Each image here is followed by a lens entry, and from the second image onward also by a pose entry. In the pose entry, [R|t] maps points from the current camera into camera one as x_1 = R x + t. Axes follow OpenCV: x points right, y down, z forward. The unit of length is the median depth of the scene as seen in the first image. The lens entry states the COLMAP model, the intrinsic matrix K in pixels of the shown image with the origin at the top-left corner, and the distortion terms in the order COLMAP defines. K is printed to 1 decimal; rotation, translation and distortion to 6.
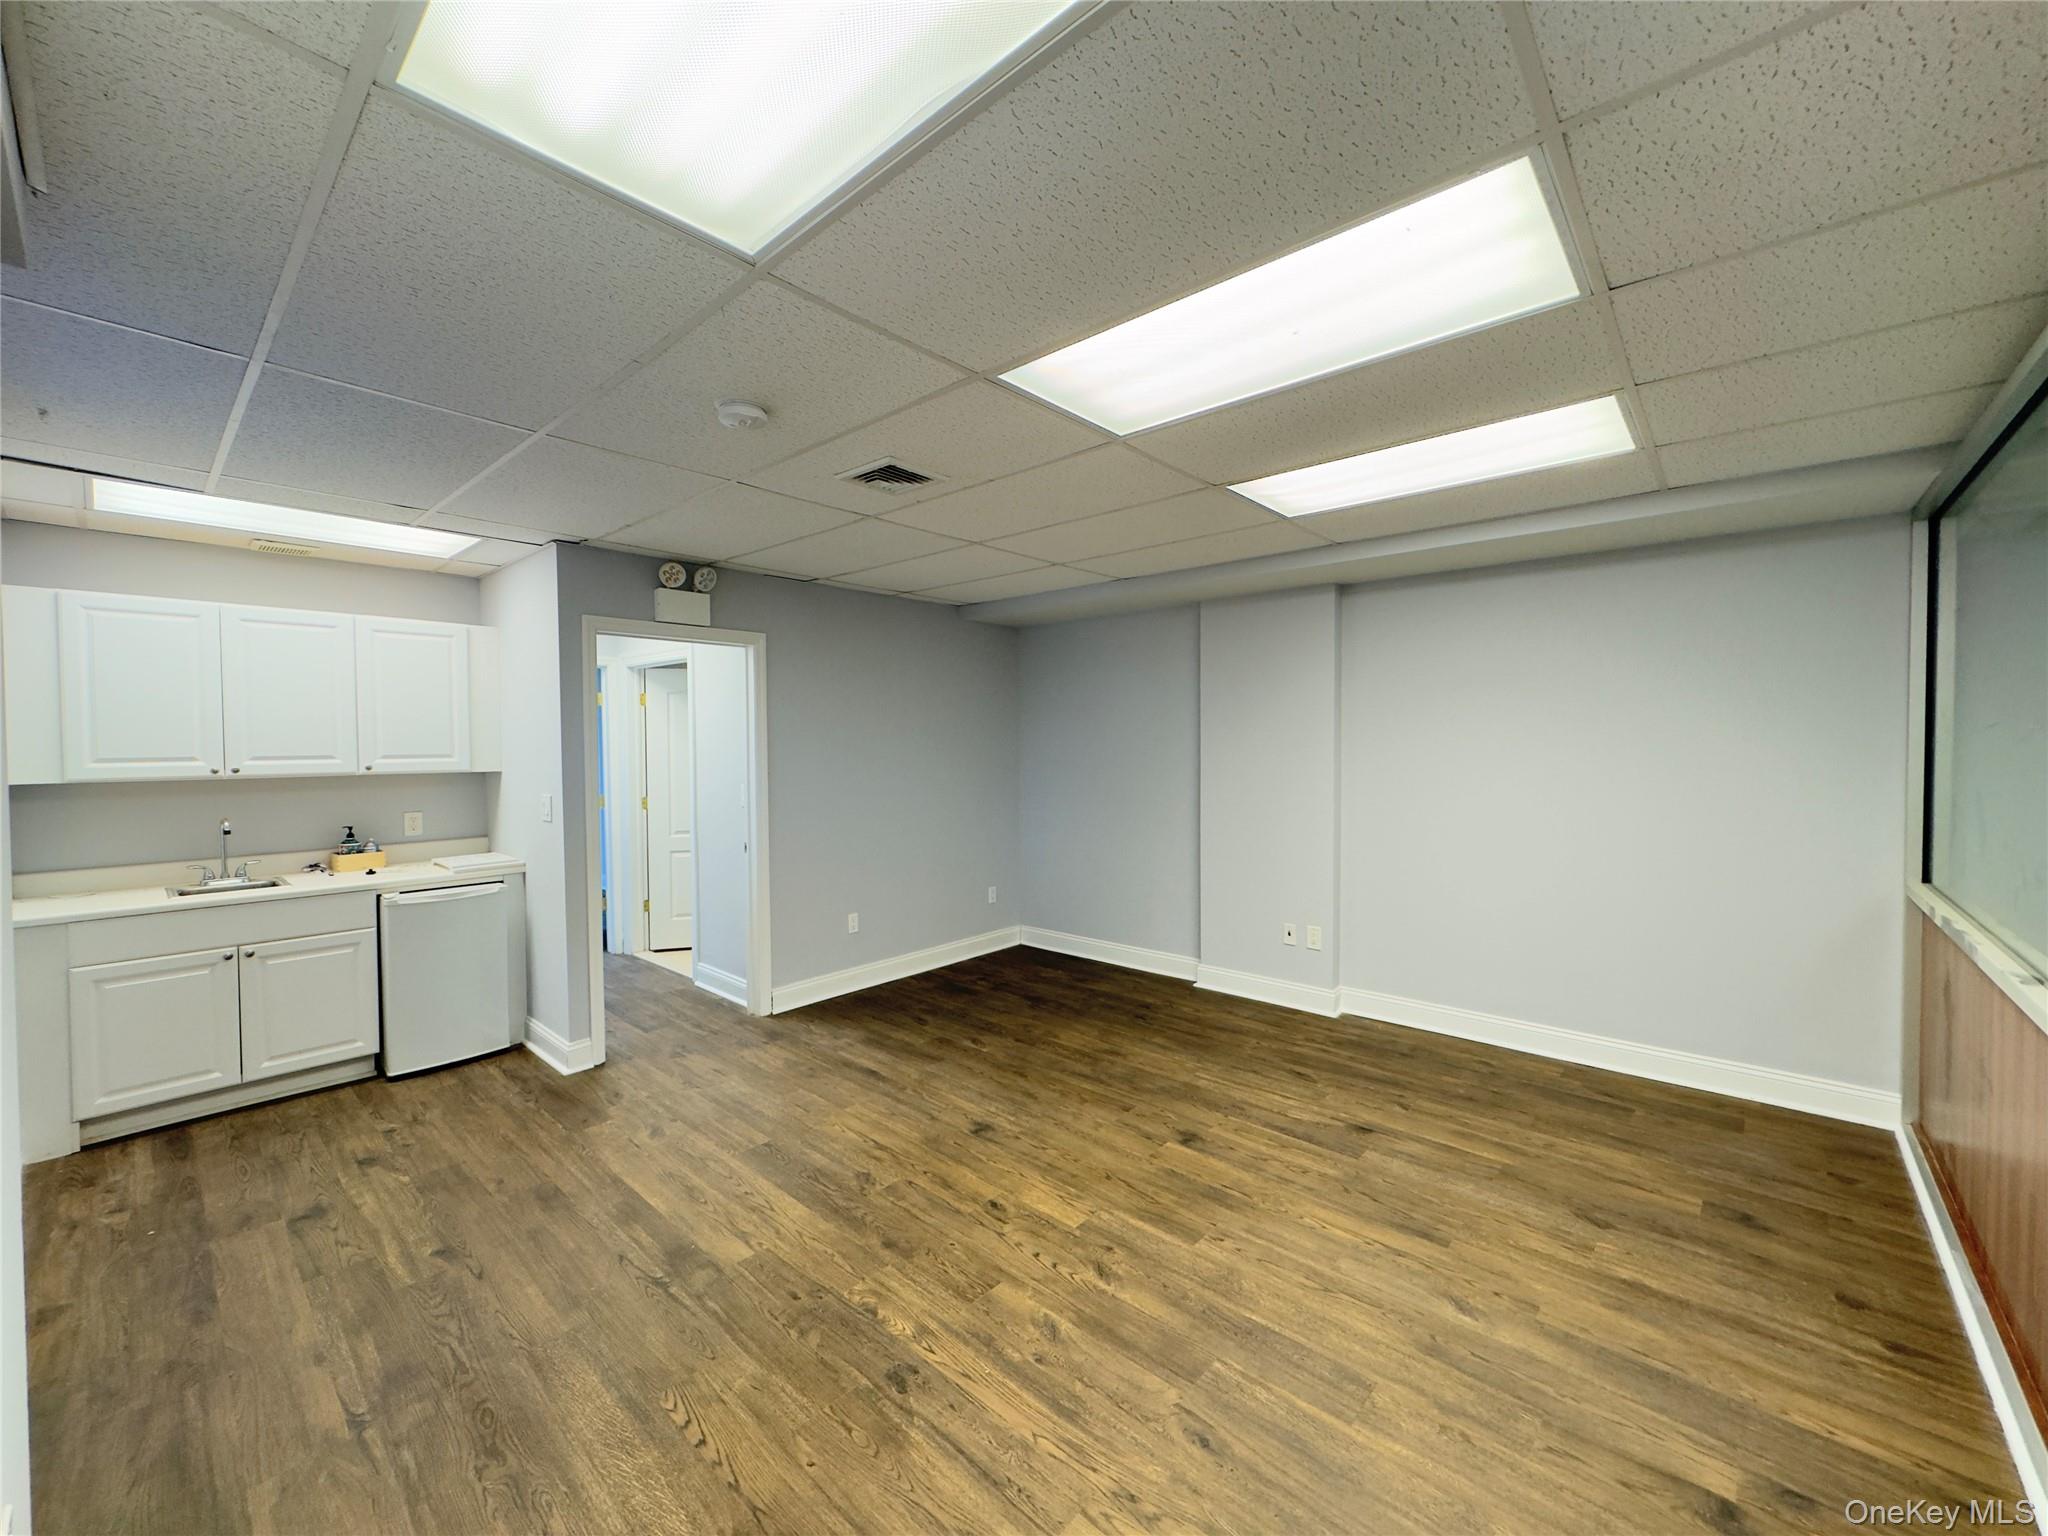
lens RADIAL K [[812.6, 0, 1024.5], [0, 812.6, 764.4], [0, 0, 1]] dist [0.000484, 0.000187]
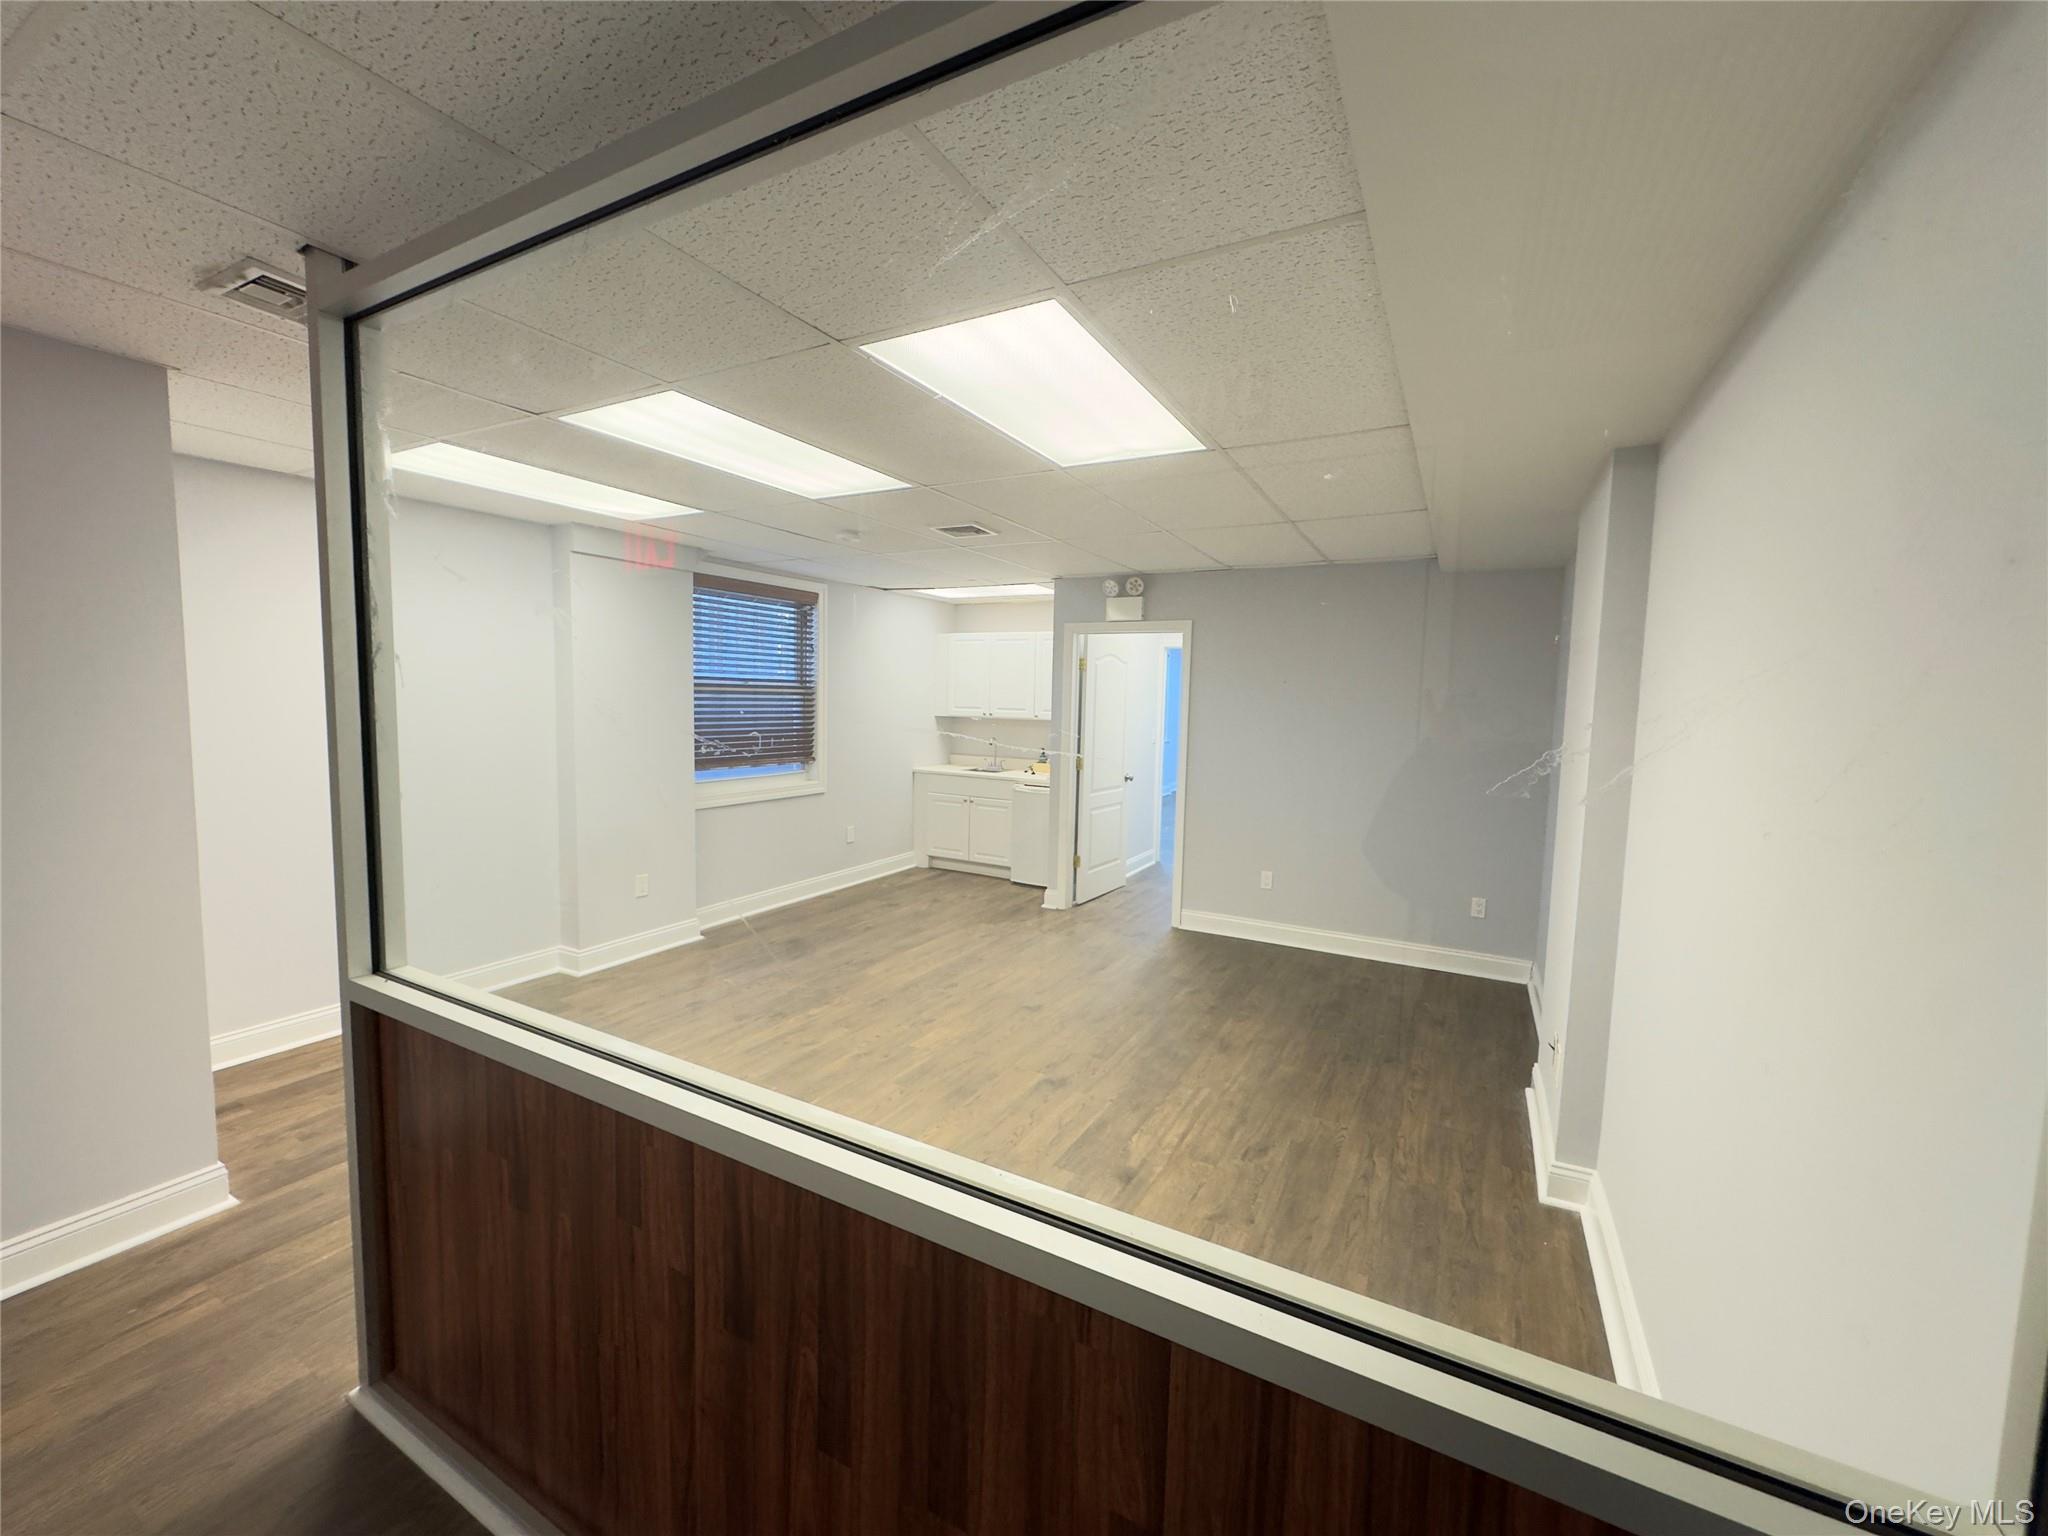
lens RADIAL K [[812.6, 0, 1026.0], [0, 812.6, 769.4], [0, 0, 1]] dist [0.000484, 0.000187]
pose [[0.225649, 0.099702, -0.969093, 1.212936], [-0.052096, 0.994561, 0.090192, -0.051284], [0.972815, 0.030134, 0.229616, 0.706811]]
